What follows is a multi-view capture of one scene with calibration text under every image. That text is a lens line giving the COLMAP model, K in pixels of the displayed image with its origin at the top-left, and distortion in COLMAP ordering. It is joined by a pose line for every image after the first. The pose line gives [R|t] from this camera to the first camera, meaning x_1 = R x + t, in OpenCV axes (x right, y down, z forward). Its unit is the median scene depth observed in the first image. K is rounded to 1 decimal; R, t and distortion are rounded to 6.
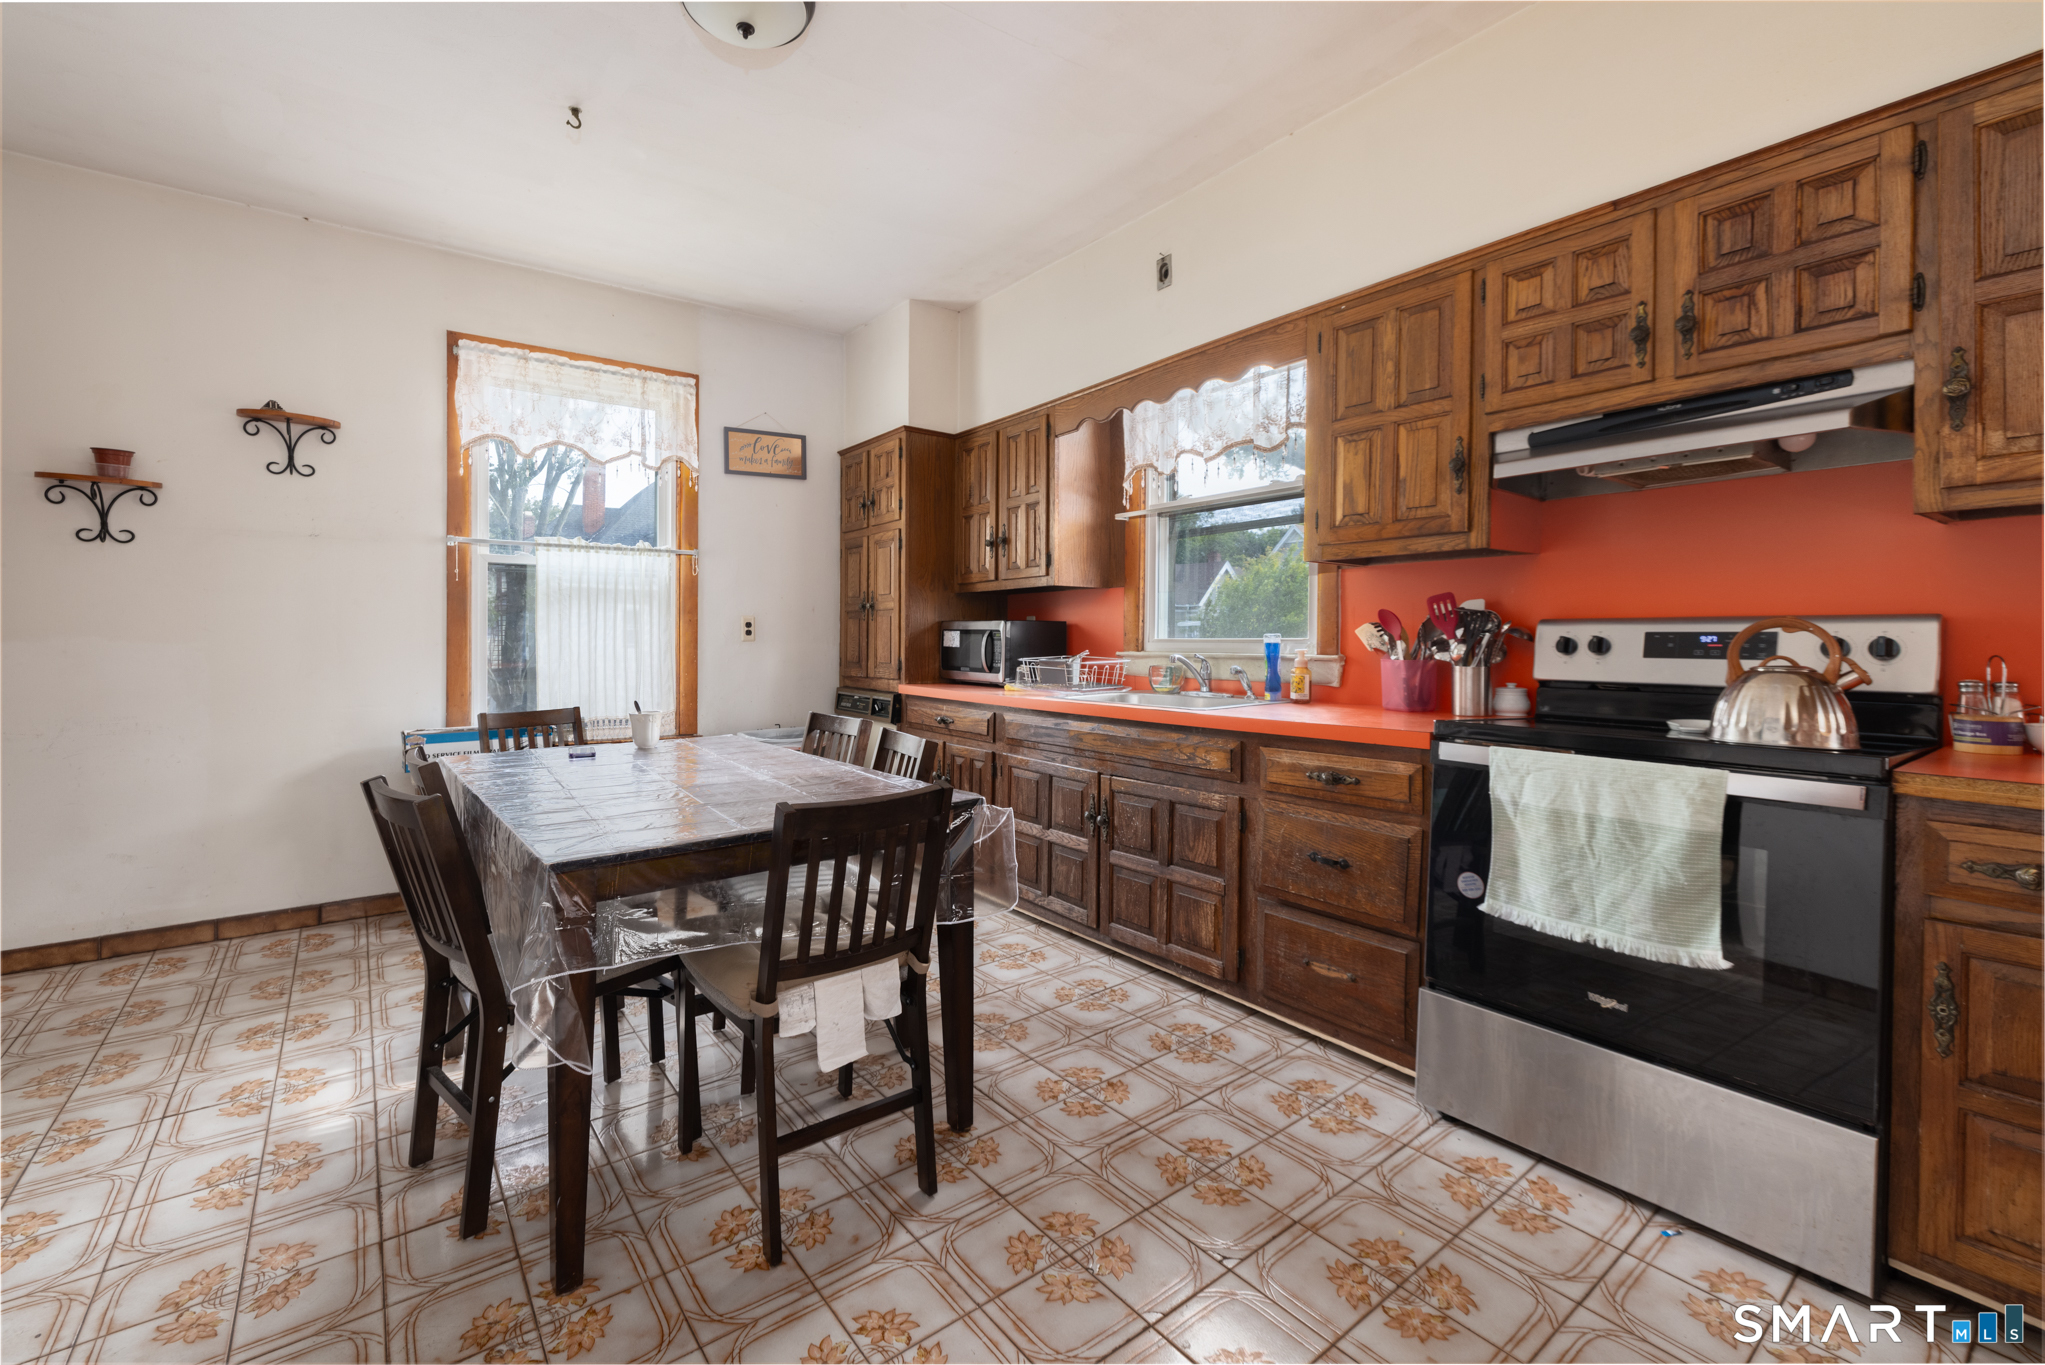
lens RADIAL K [[883.1, 0, 1027.6], [0, 883.1, 636.6], [0, 0, 1]] dist [-0.001412, -0.000470]
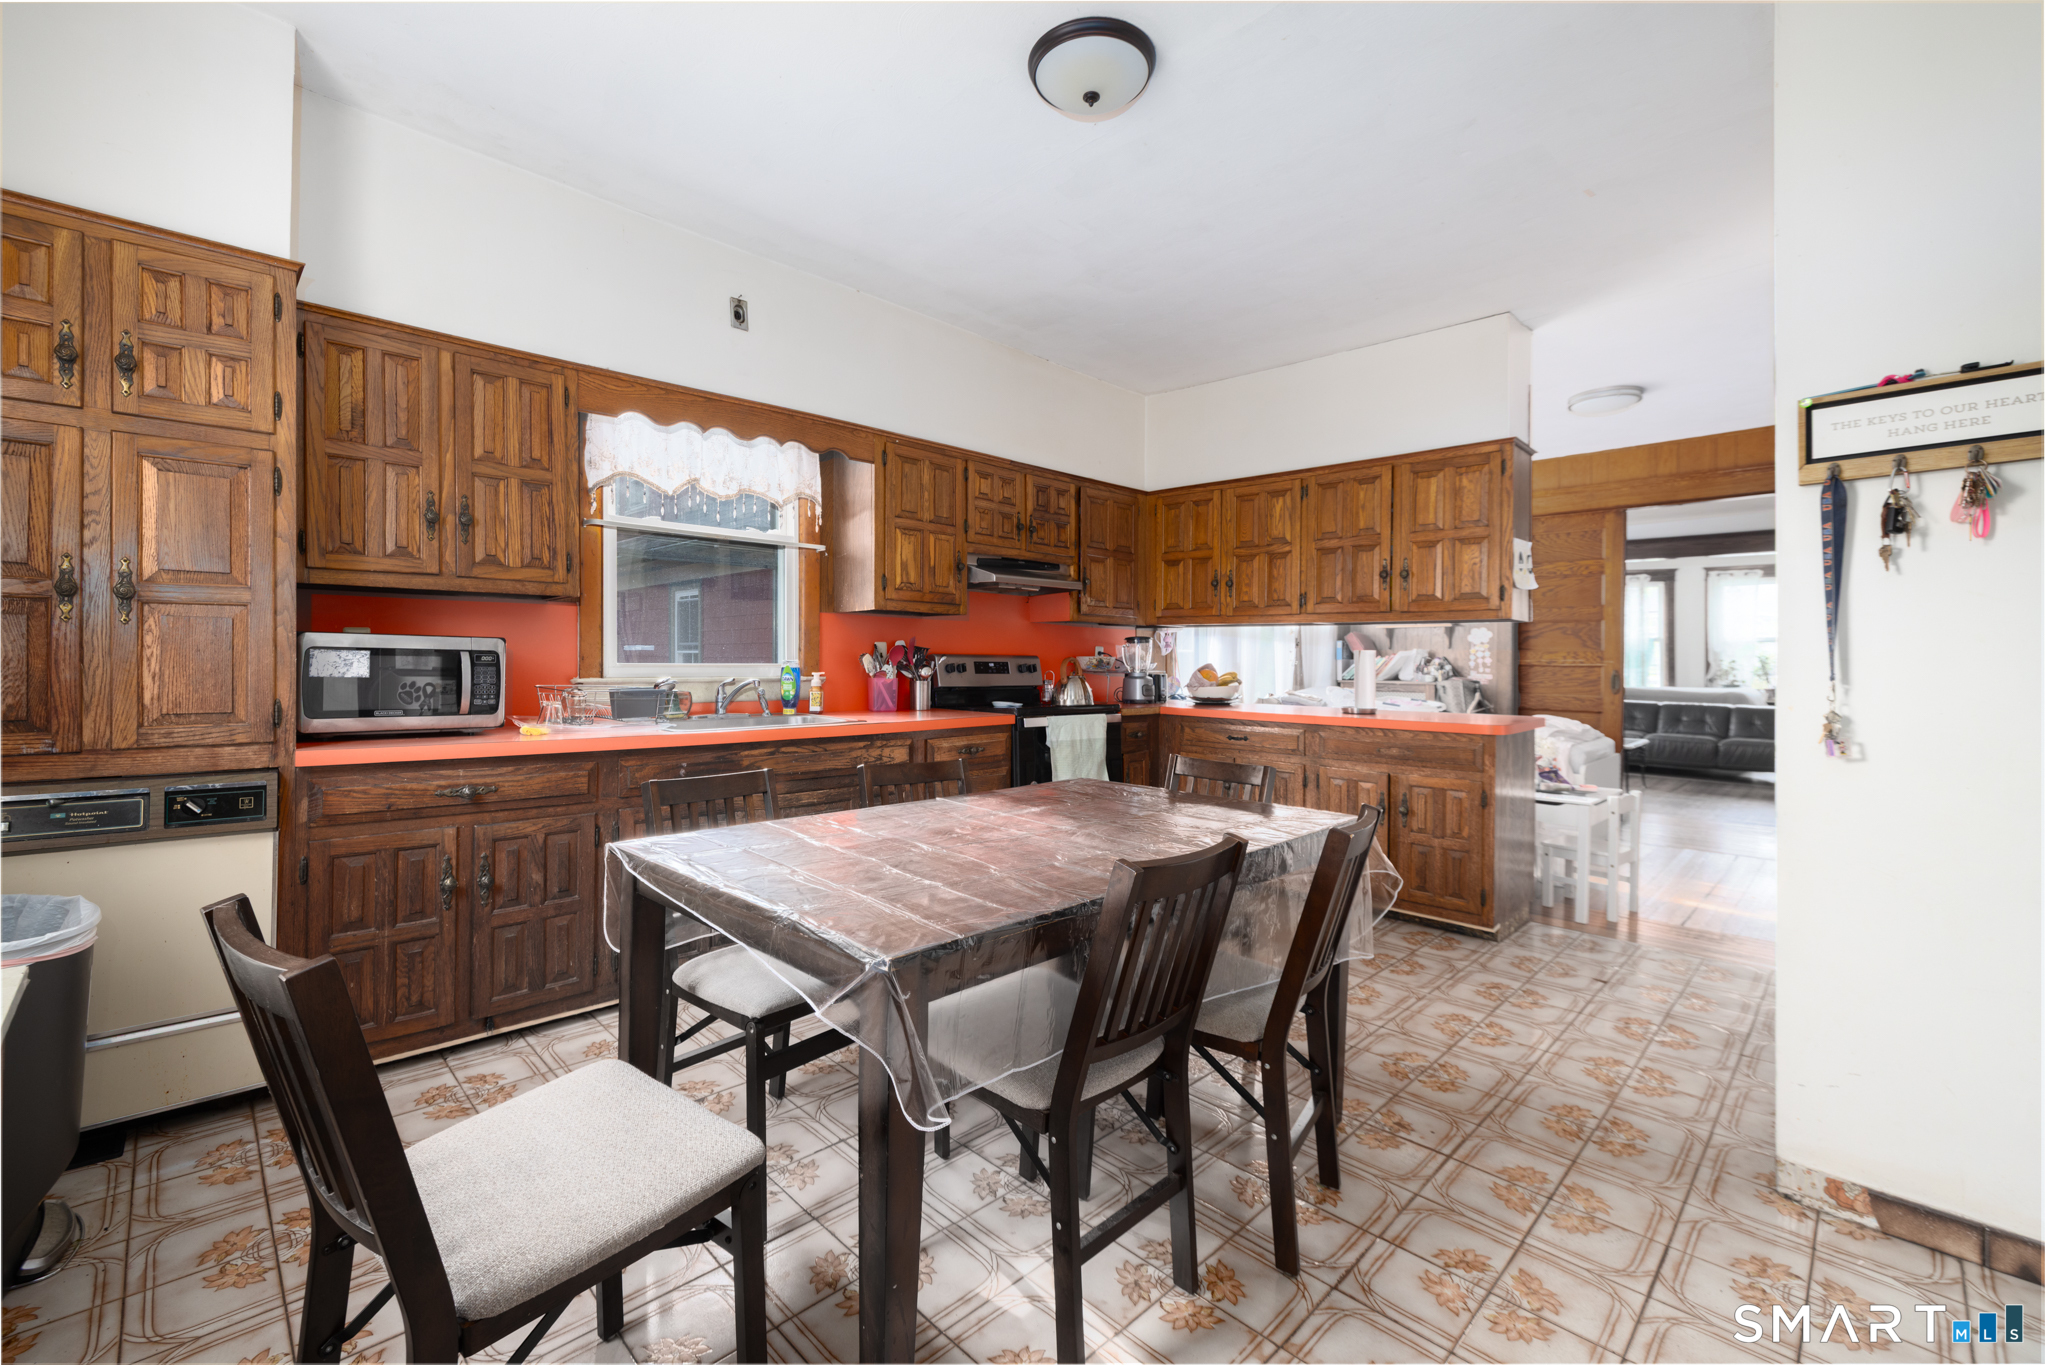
lens RADIAL K [[863.4, 0, 970.9], [0, 863.4, 658.2], [0, 0, 1]] dist [-0.002937, -0.000583]
pose [[-0.101304, 0.003348, 0.994850, -1.241853], [-0.007377, 0.999964, -0.004116, -0.003773], [-0.994828, -0.007756, -0.101275, 1.155361]]
